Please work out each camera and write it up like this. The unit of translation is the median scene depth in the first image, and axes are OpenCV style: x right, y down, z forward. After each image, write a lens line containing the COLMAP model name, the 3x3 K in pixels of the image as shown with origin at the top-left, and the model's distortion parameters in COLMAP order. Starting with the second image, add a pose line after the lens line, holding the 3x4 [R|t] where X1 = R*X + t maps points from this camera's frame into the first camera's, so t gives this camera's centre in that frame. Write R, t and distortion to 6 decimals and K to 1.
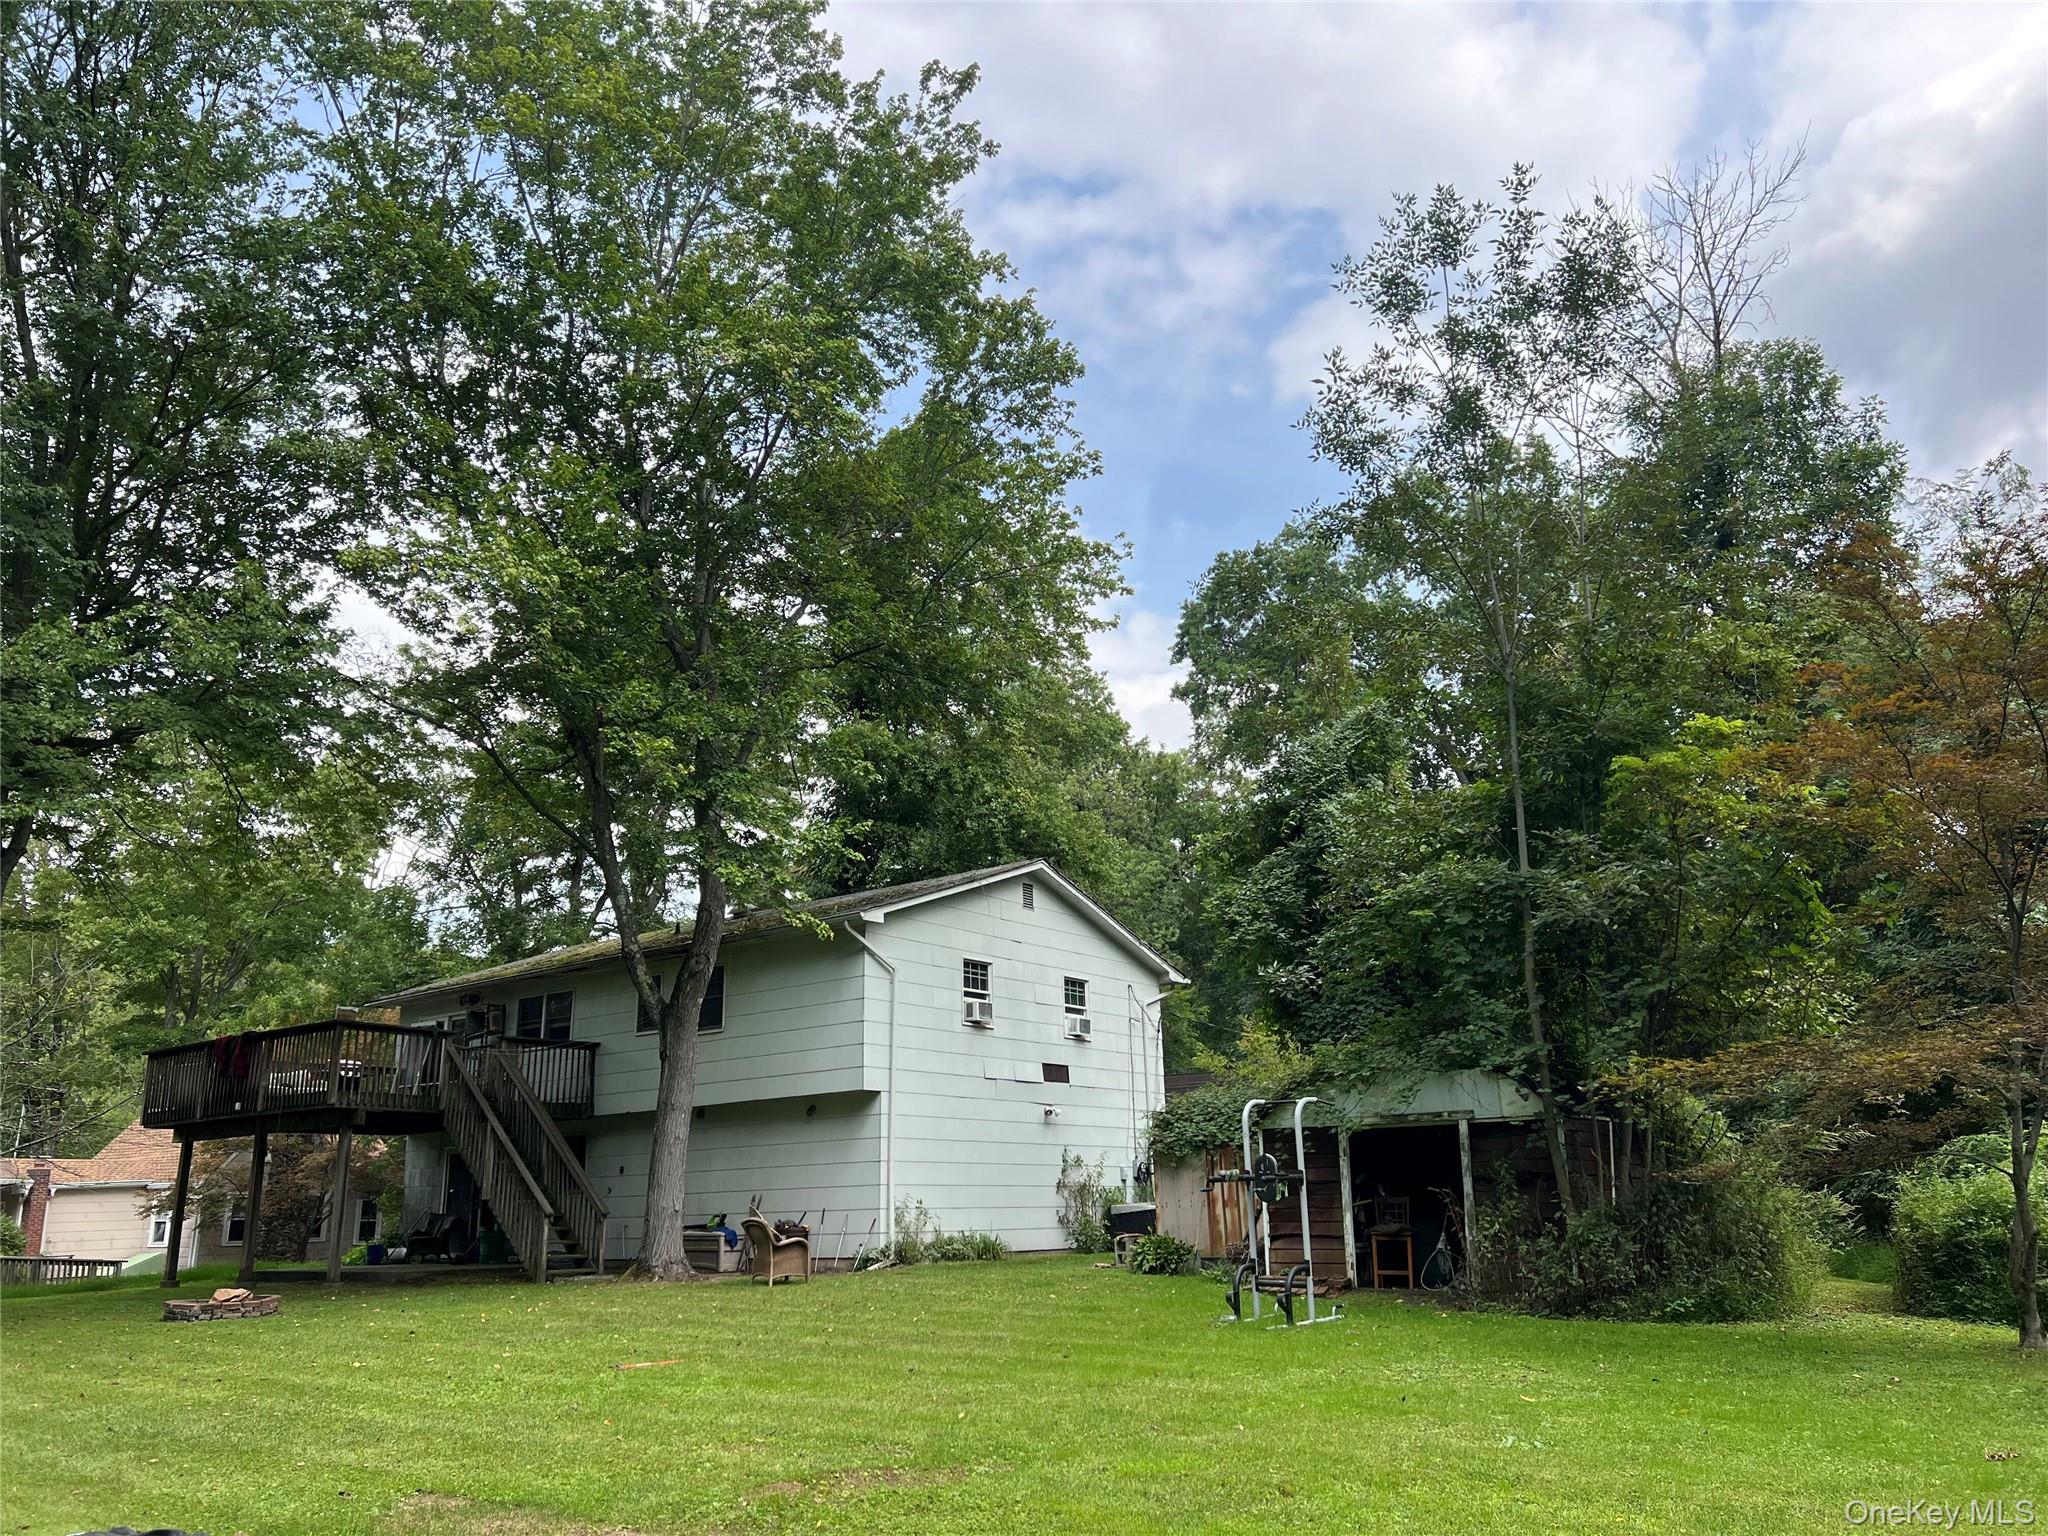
lens RADIAL K [[1554.6, 0, 1024.0], [0, 1554.6, 768.0], [0, 0, 1]] dist [0.106049, -0.158523]
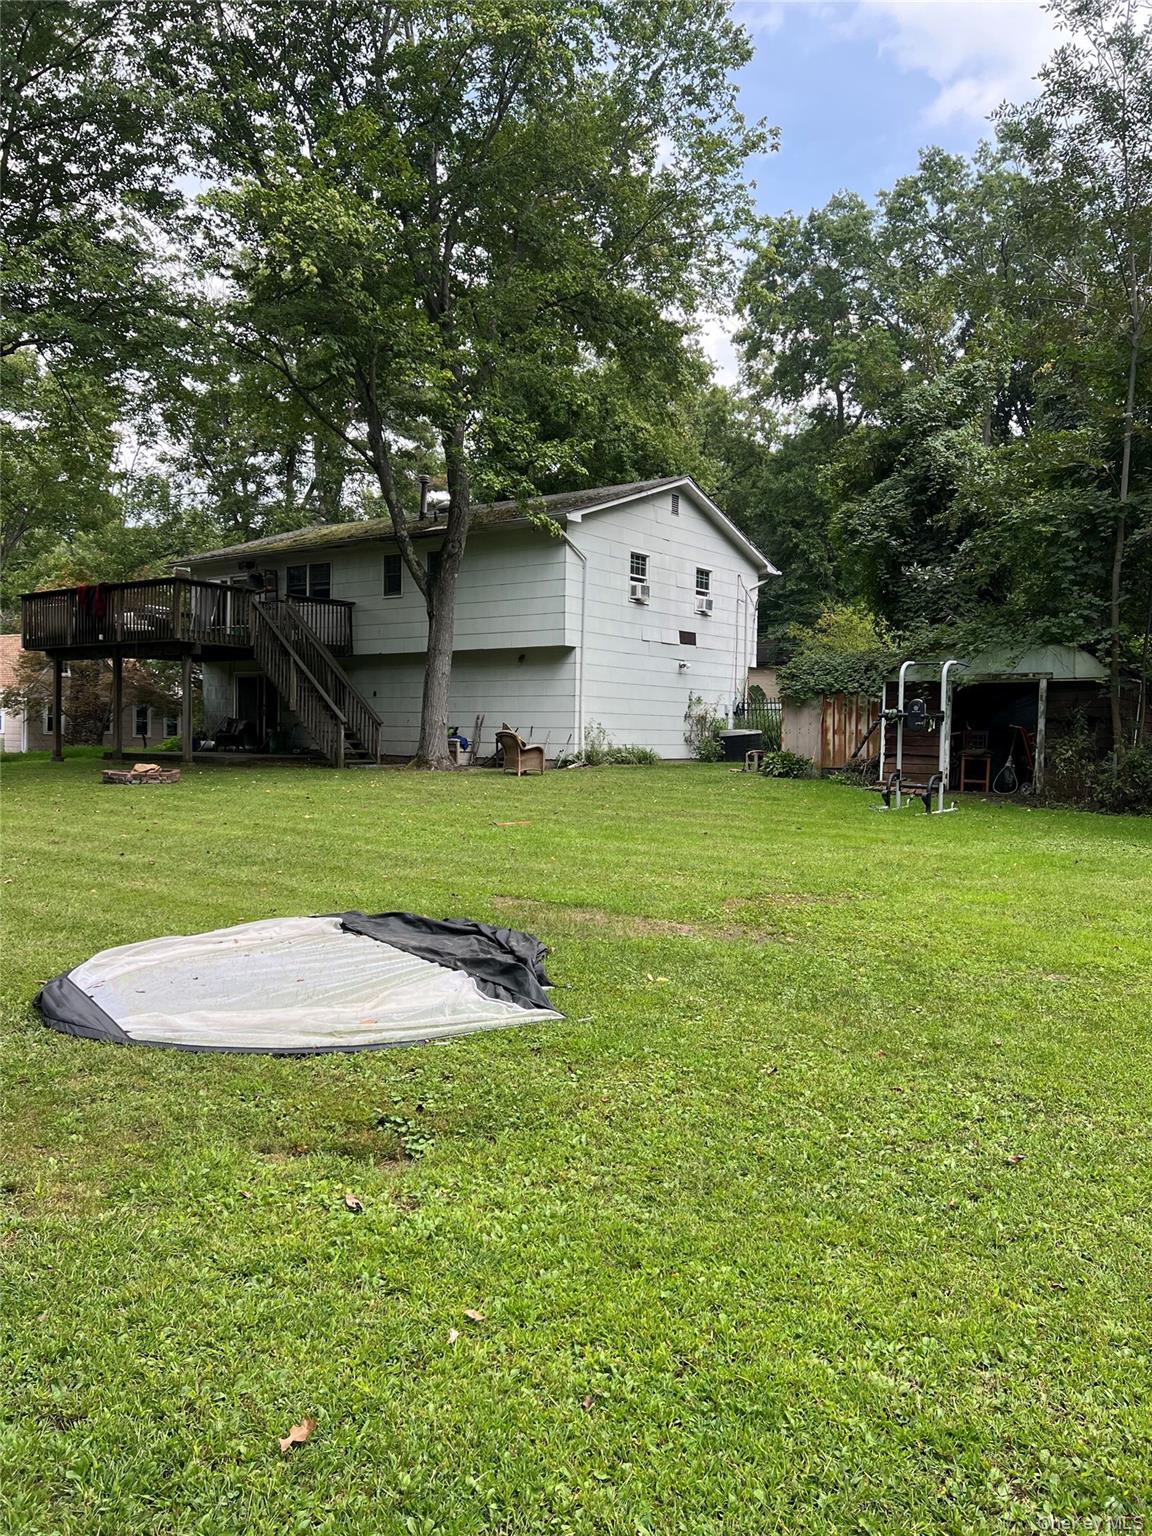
lens RADIAL K [[1165.9, 0, 576.0], [0, 1165.9, 768.0], [0, 0, 1]] dist [0.106049, -0.158523]
pose [[0.999254, 0.032485, 0.020888, -0.105662], [-0.037270, 0.952897, 0.300995, -0.001308], [-0.010126, -0.301549, 0.953397, -0.014970]]
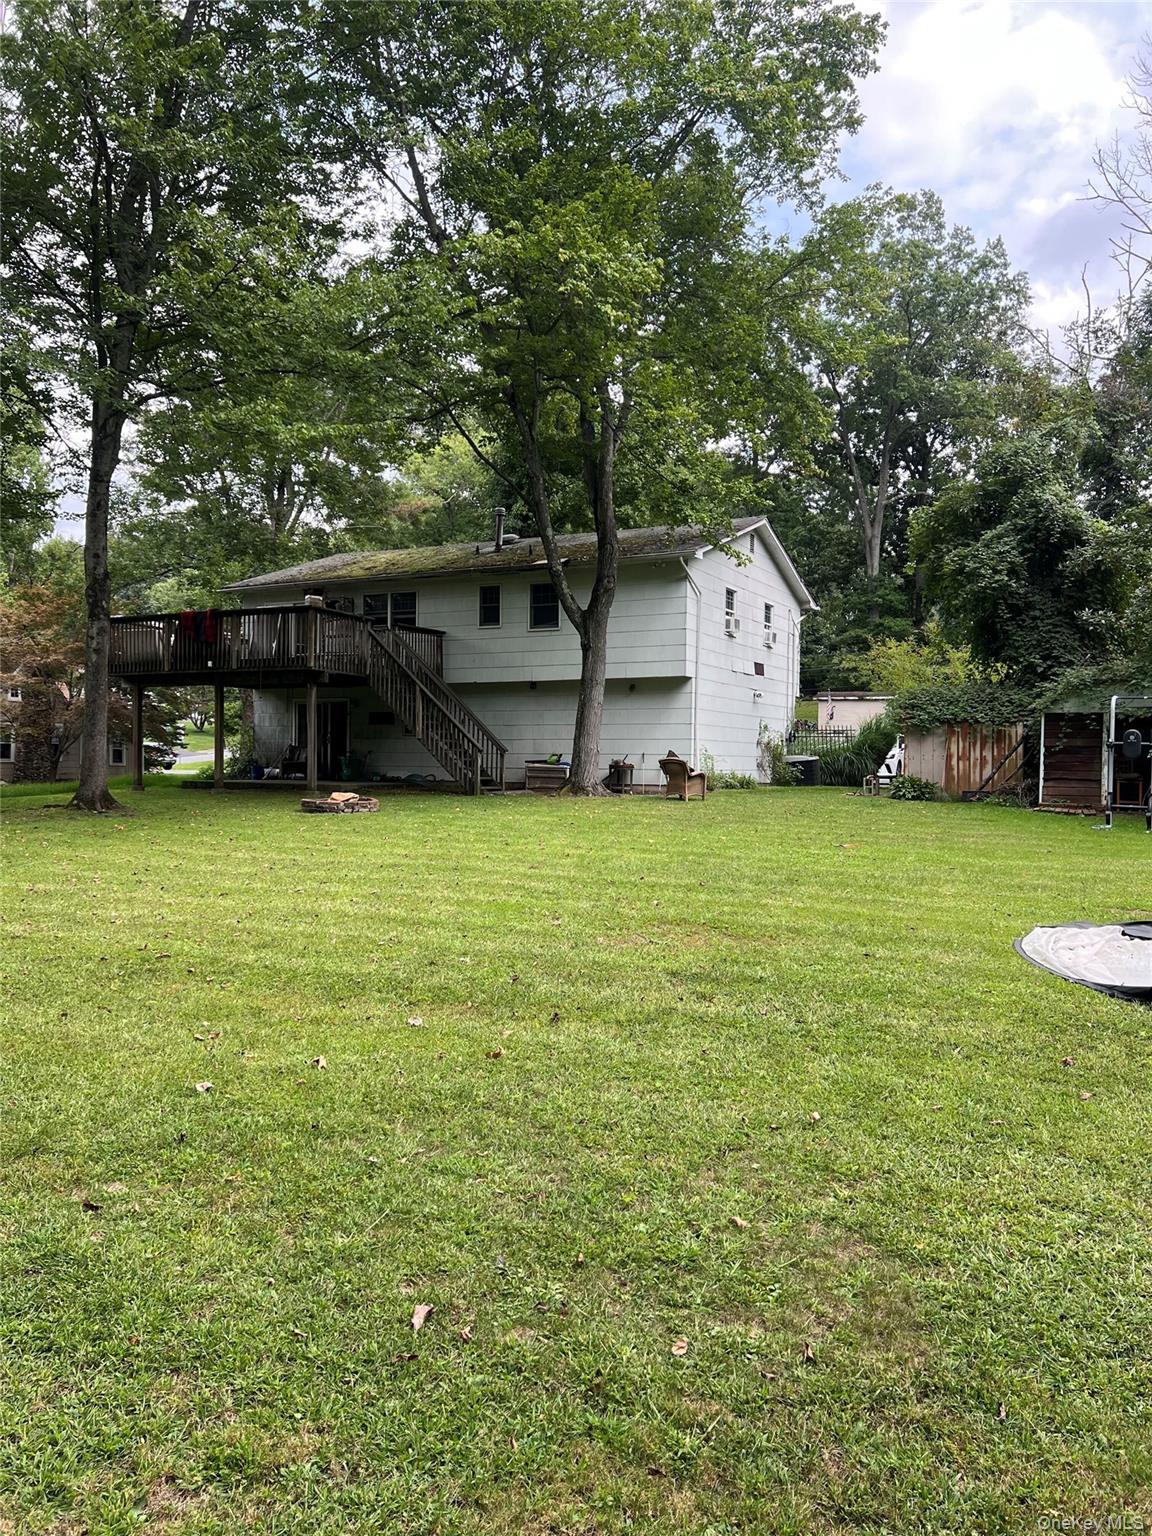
lens RADIAL K [[1165.9, 0, 576.0], [0, 1165.9, 768.0], [0, 0, 1]] dist [0.106049, -0.158523]
pose [[0.983348, 0.027961, 0.179570, -0.374995], [-0.077086, 0.958975, 0.272809, 0.000760], [-0.164575, -0.282108, 0.945161, -0.027243]]
